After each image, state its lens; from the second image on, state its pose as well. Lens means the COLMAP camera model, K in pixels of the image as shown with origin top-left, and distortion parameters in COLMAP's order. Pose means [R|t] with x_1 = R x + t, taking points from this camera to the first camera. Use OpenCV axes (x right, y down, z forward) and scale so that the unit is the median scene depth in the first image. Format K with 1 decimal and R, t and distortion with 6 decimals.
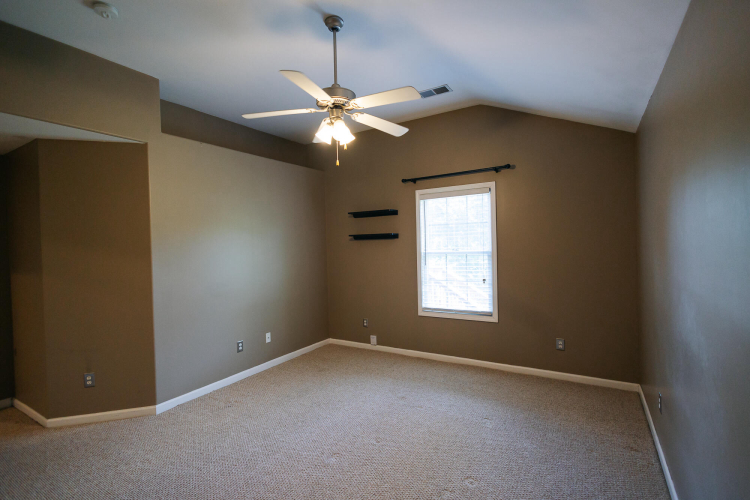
lens RADIAL K [[346.9, 0, 375.0], [0, 346.9, 250.0], [0, 0, 1]] dist [0.009808, -0.000157]
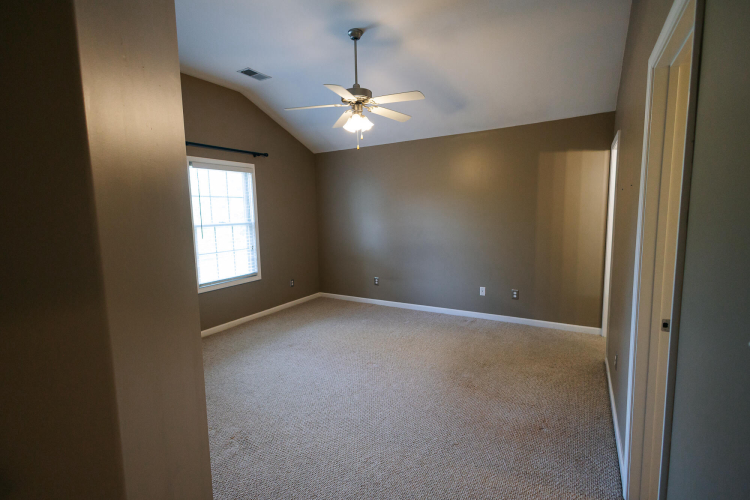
lens RADIAL K [[346.9, 0, 375.0], [0, 346.9, 250.0], [0, 0, 1]] dist [0.009808, -0.000157]
pose [[-0.000501, -0.083188, 0.996534, -0.887693], [0.039875, 0.995740, 0.083142, 0.016837], [-0.999205, 0.039778, 0.002818, 0.589028]]
